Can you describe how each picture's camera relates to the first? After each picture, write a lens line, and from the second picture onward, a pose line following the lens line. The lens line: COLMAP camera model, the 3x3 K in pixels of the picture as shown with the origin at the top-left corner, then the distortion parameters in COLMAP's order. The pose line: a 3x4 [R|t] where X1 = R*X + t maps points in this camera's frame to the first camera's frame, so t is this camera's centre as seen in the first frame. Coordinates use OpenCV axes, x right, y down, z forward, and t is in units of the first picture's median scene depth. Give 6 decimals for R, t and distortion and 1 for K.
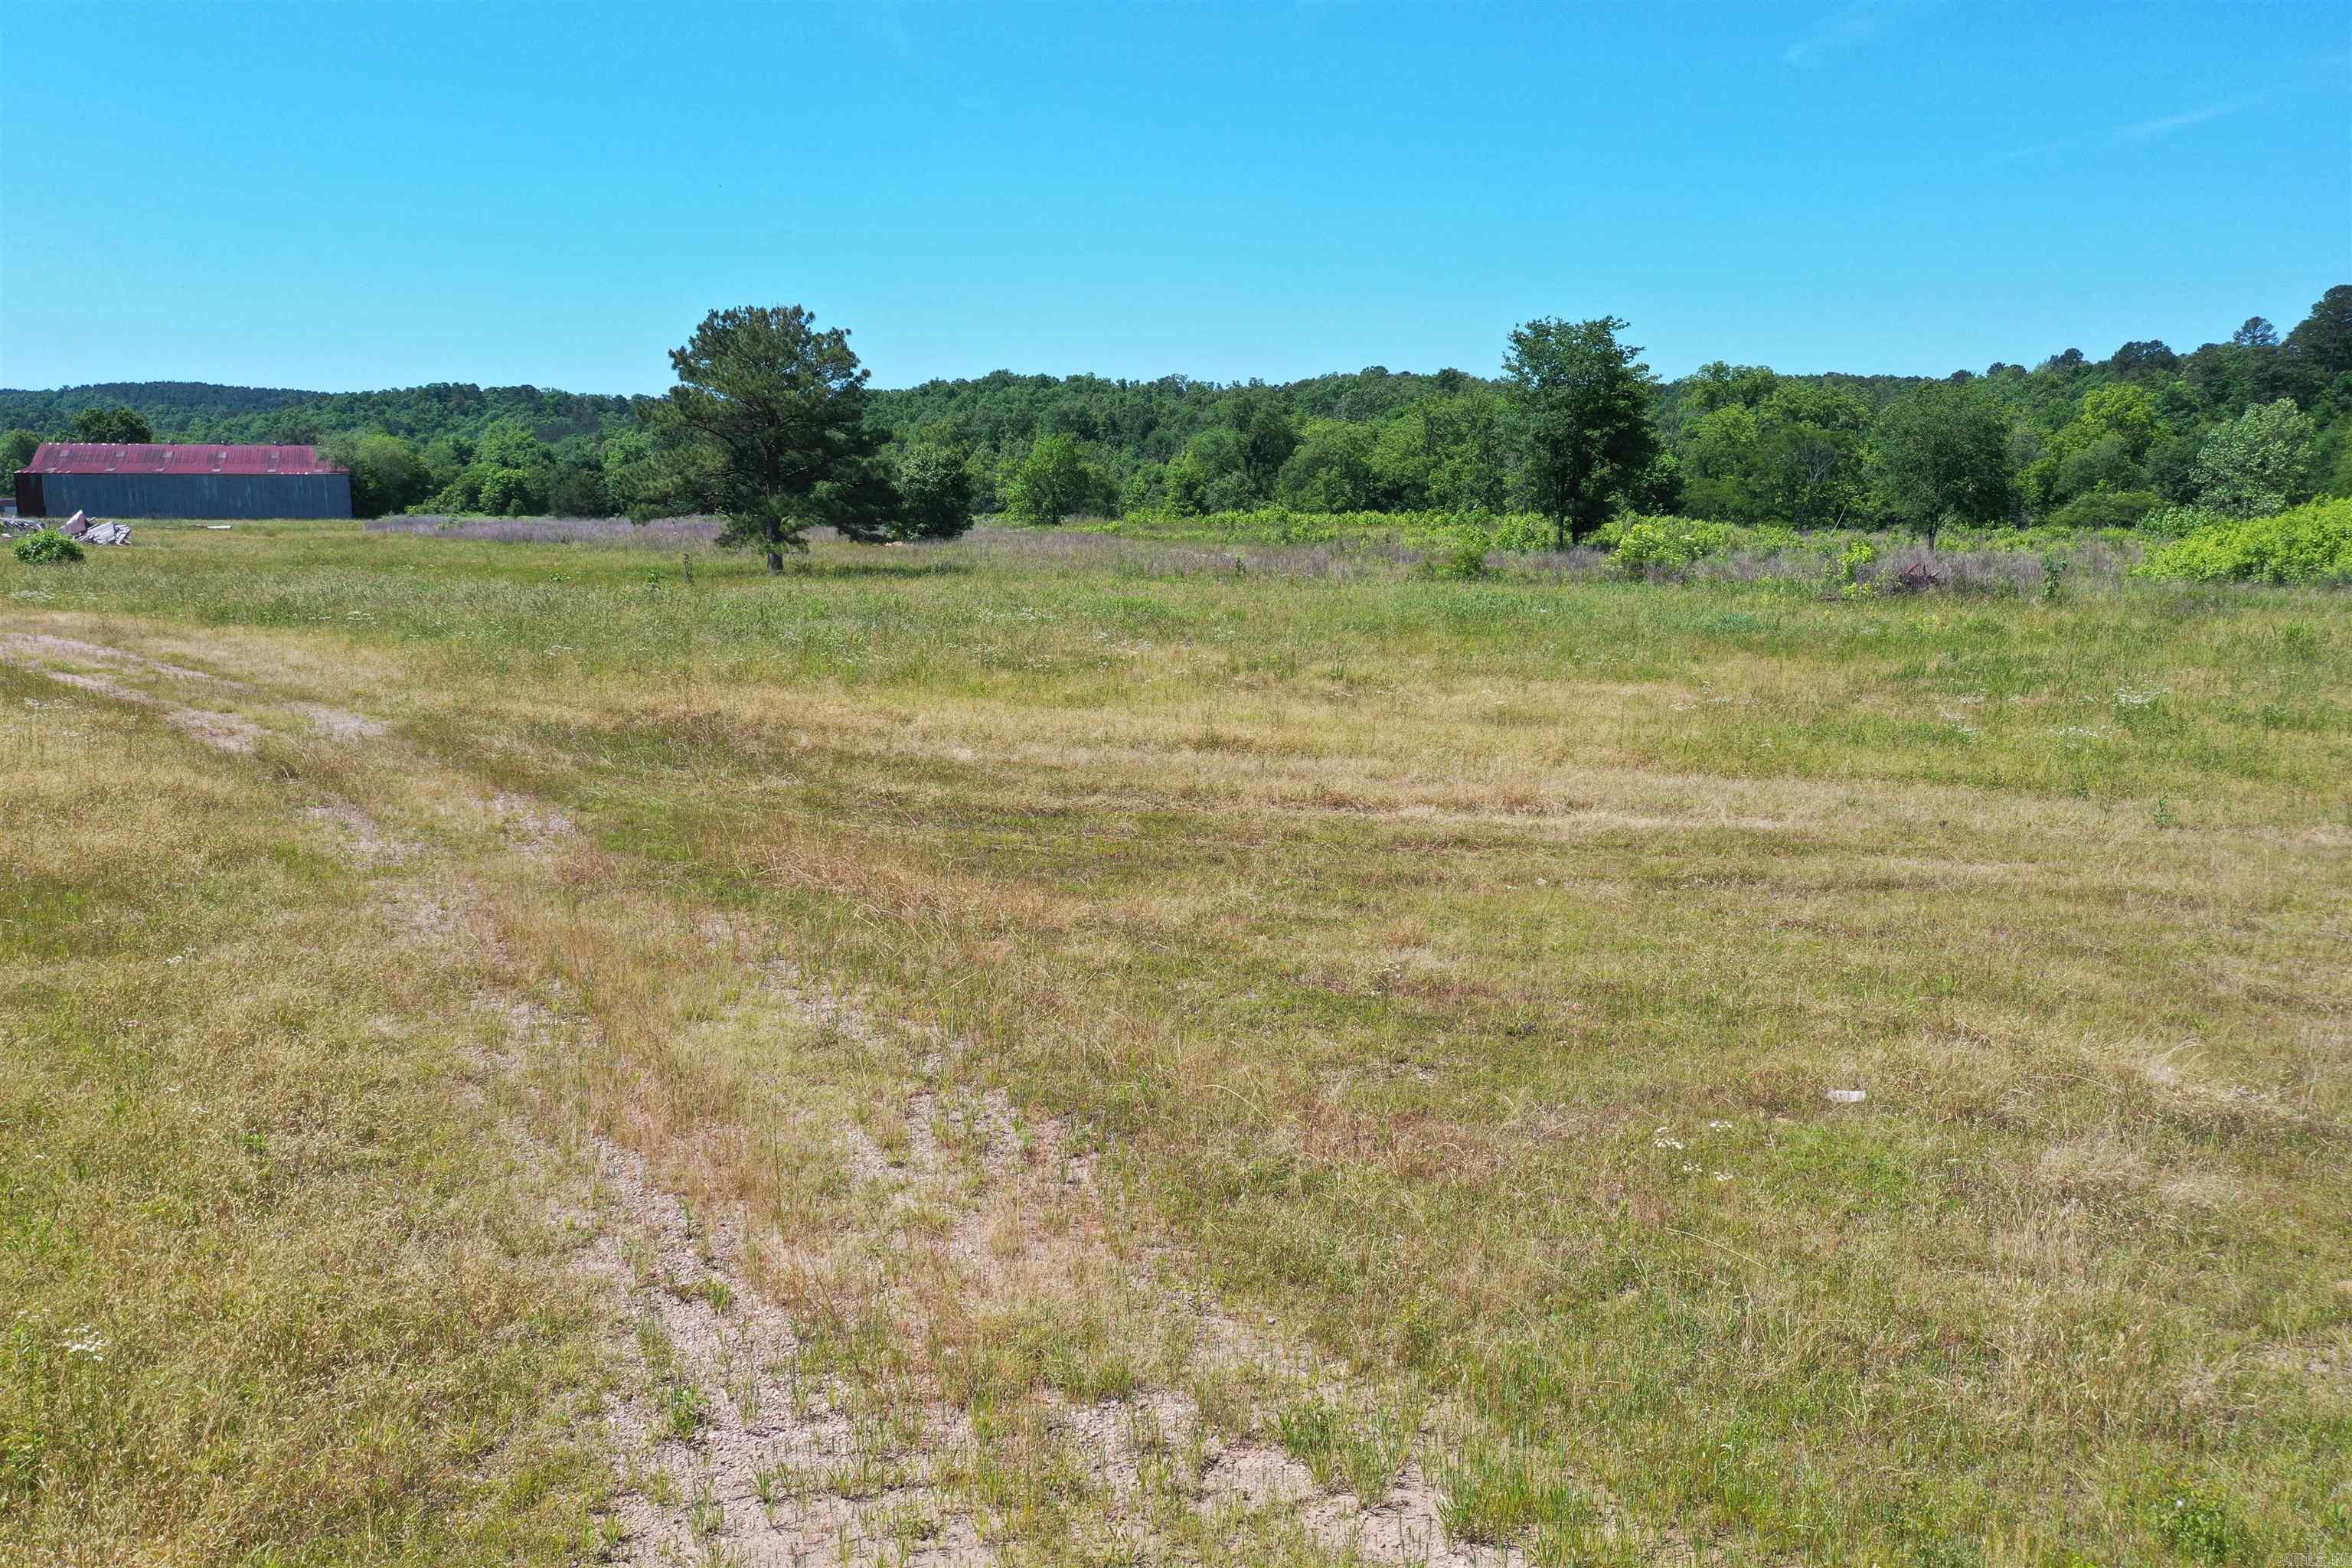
lens RADIAL K [[1844.6, 0, 1158.9], [0, 1844.6, 777.8], [0, 0, 1]] dist [-0.000604, -0.007417]
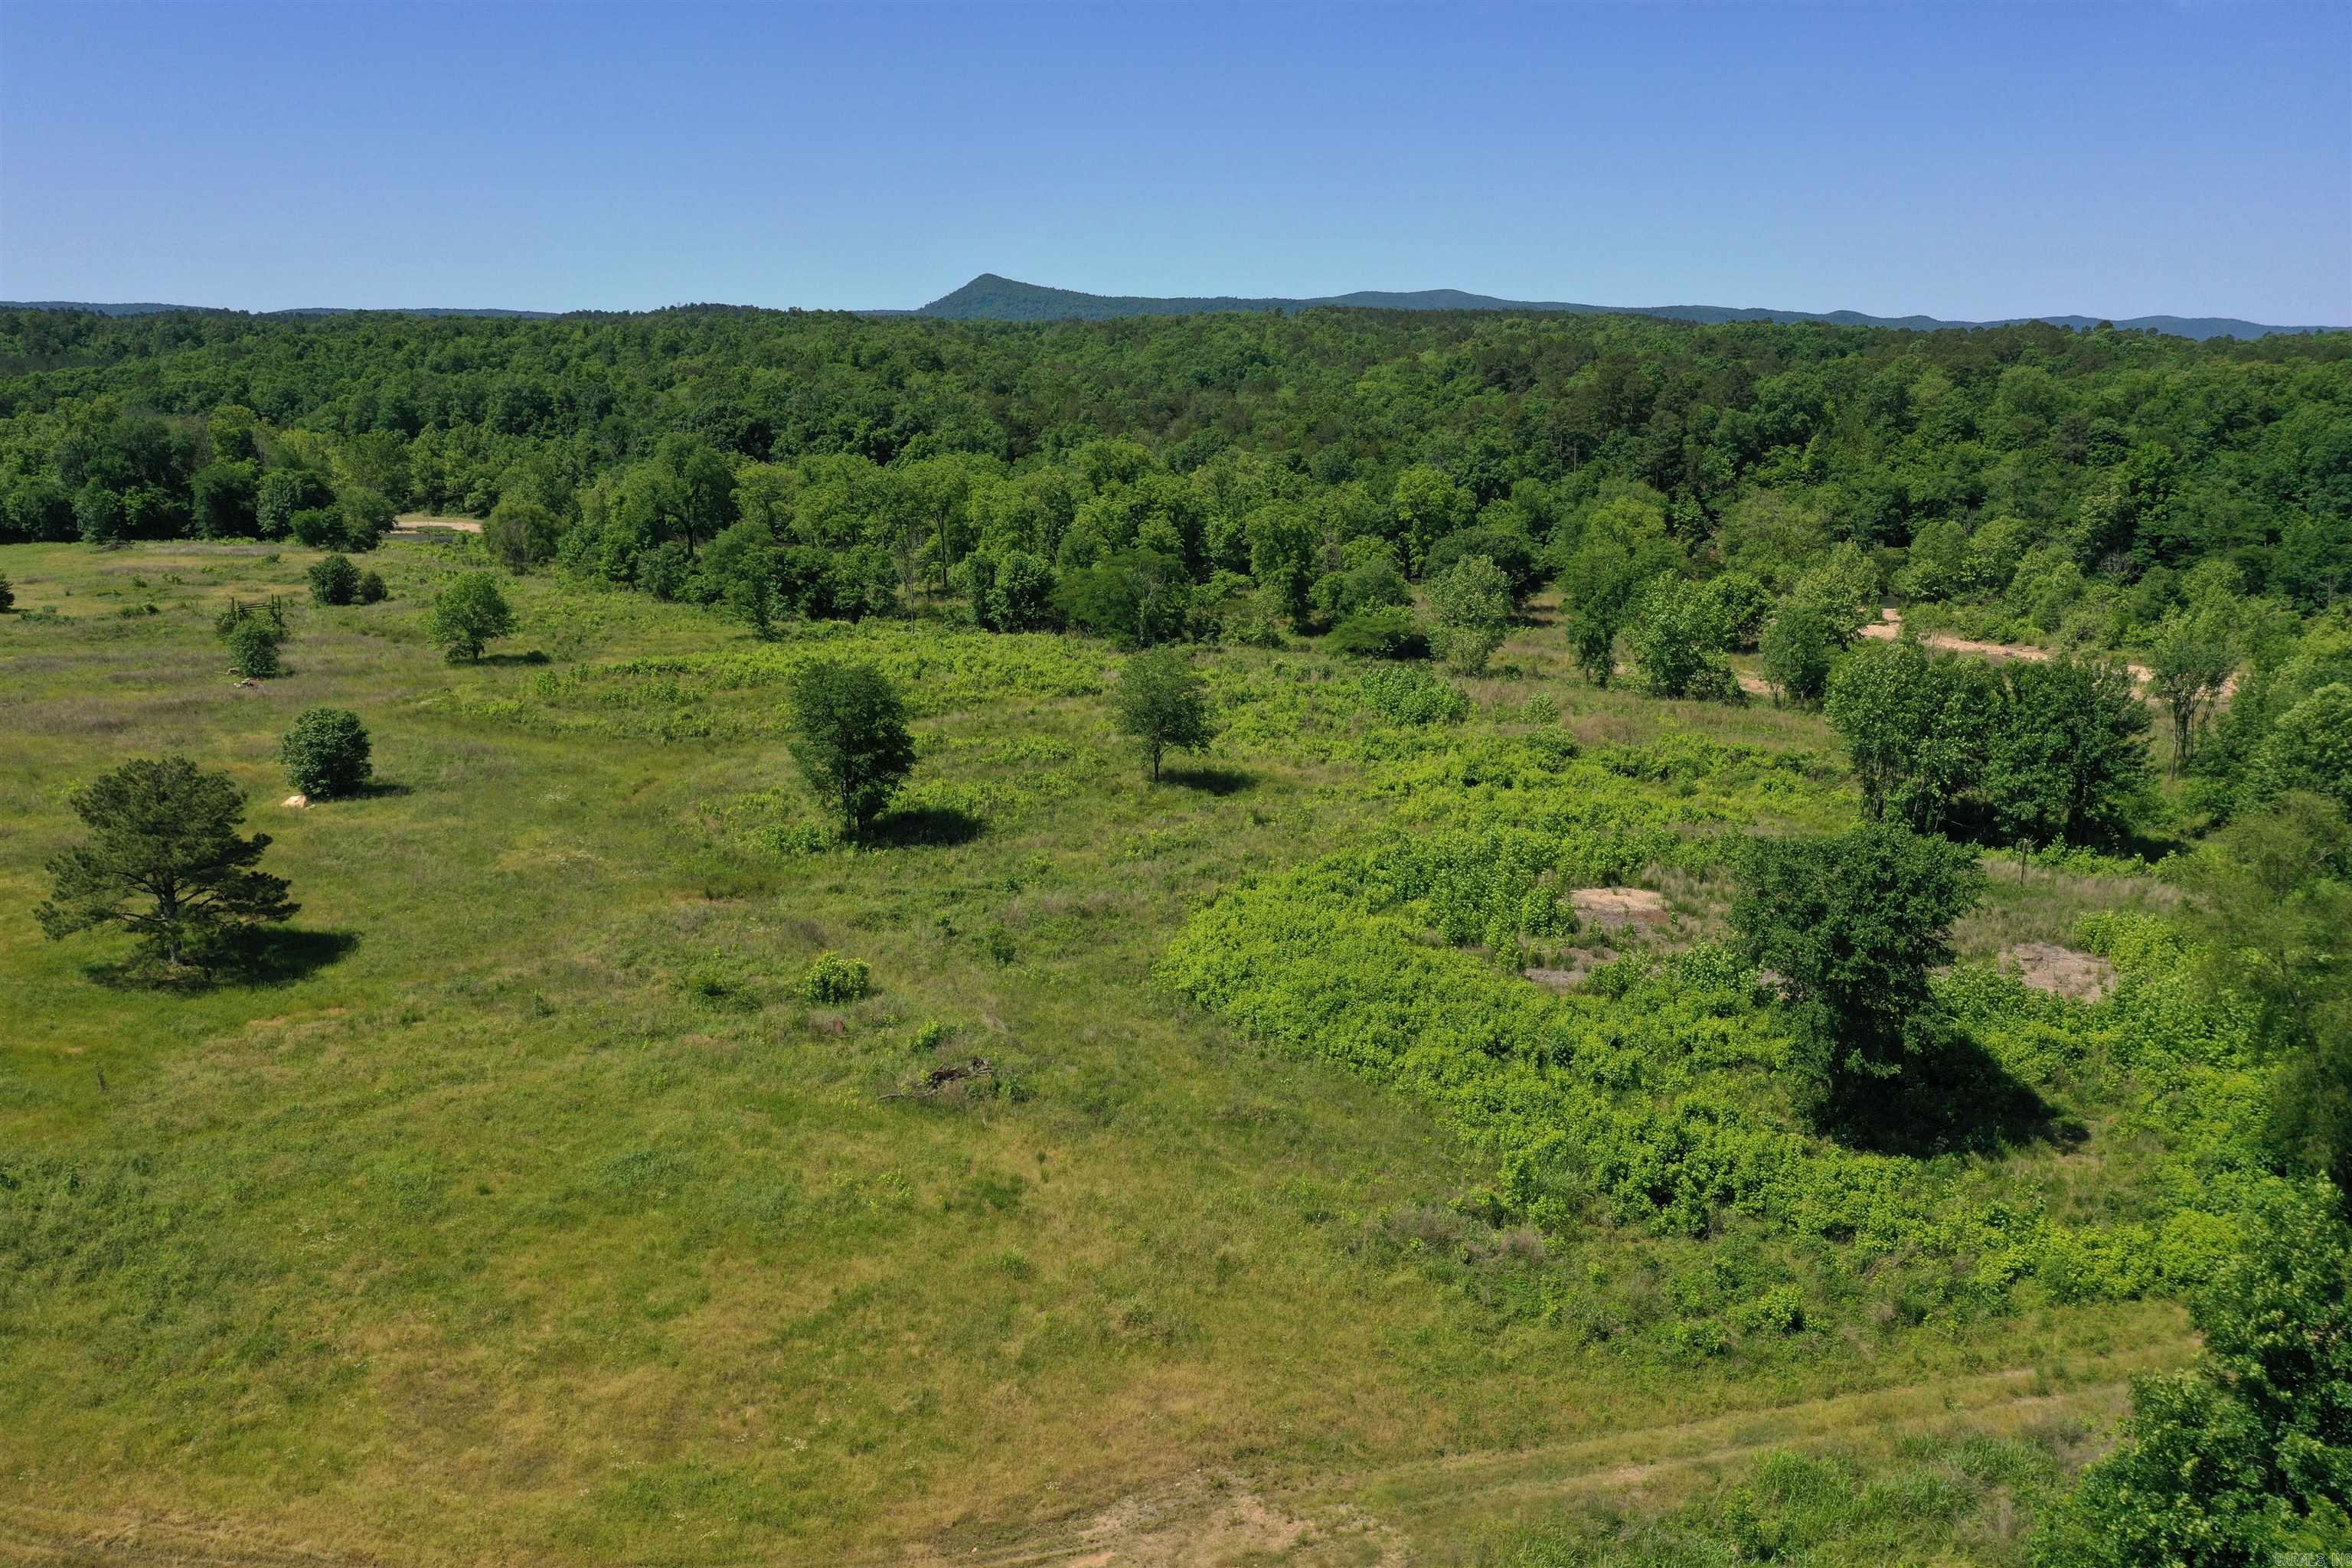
lens RADIAL K [[1844.6, 0, 1161.1], [0, 1844.6, 800.4], [0, 0, 1]] dist [-0.000604, -0.007417]
pose [[0.965630, -0.048925, 0.255276, 0.051157], [0.029111, 0.996303, 0.080830, -0.123895], [-0.258287, -0.070621, 0.963484, -0.155401]]
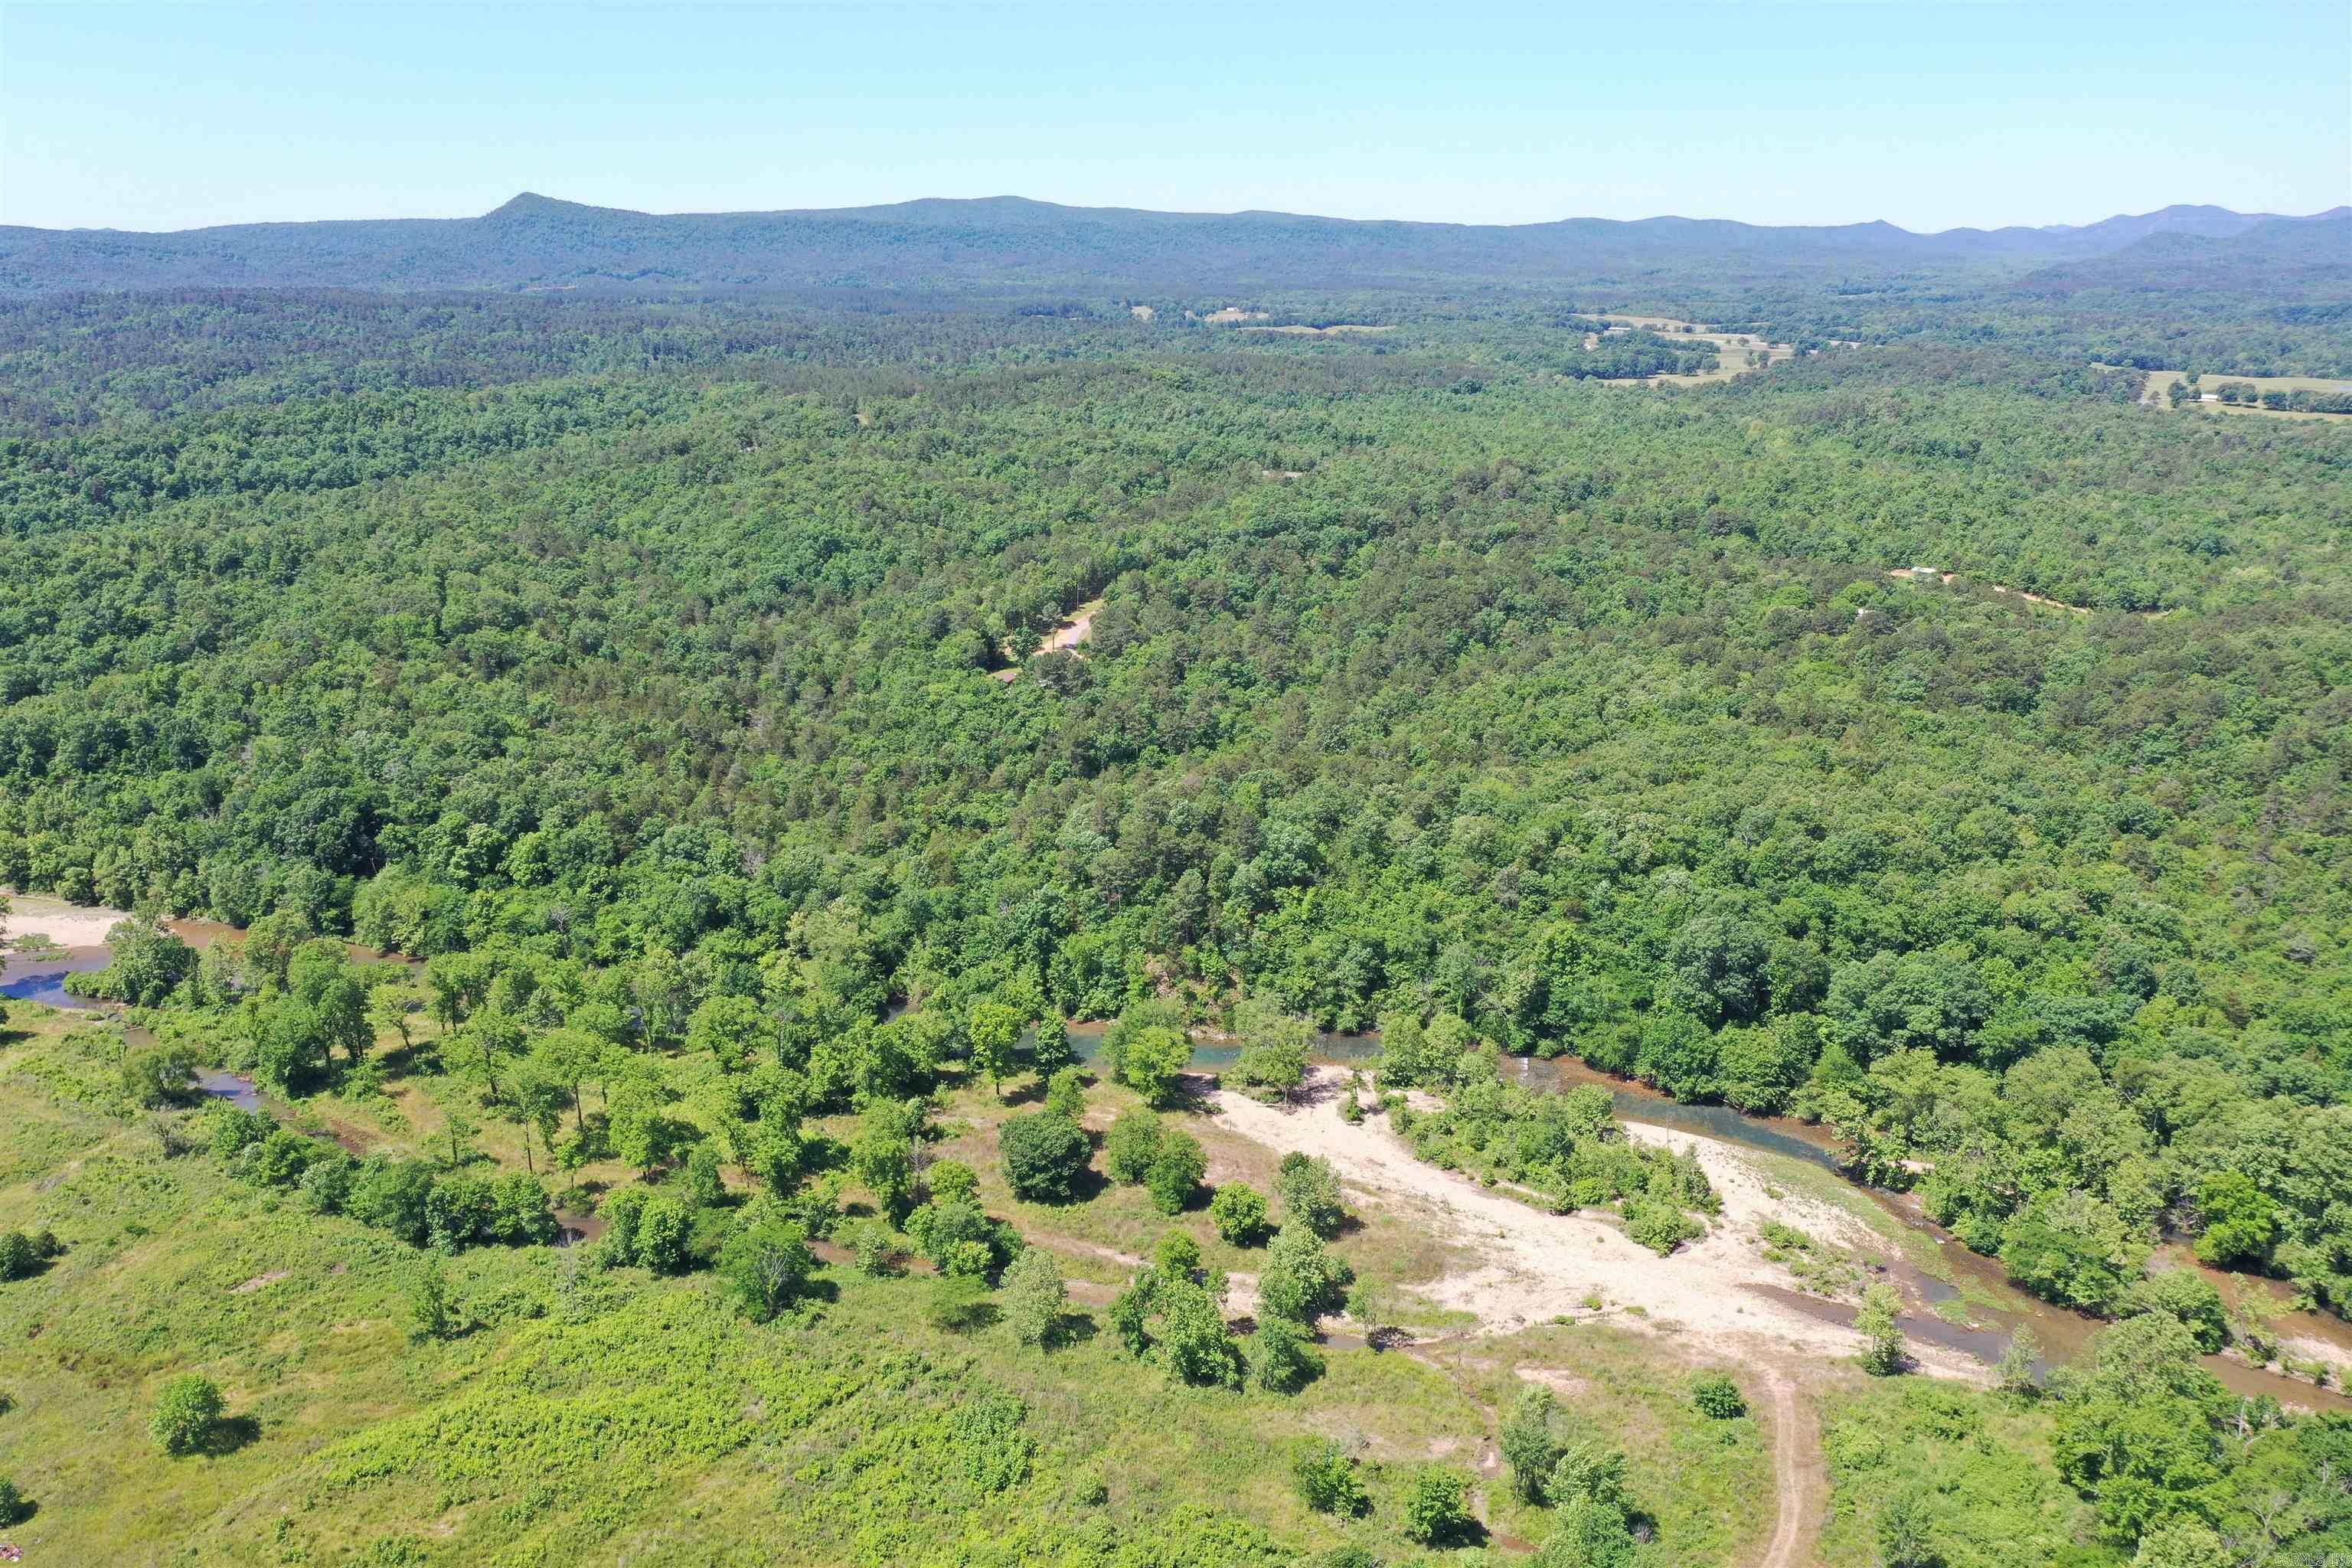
lens RADIAL K [[1844.6, 0, 1162.0], [0, 1844.6, 782.5], [0, 0, 1]] dist [-0.000604, -0.007417]
pose [[0.881953, -0.112975, 0.457598, 0.001635], [0.056488, 0.989187, 0.135345, -0.701494], [-0.467940, -0.093519, 0.878798, -0.376662]]
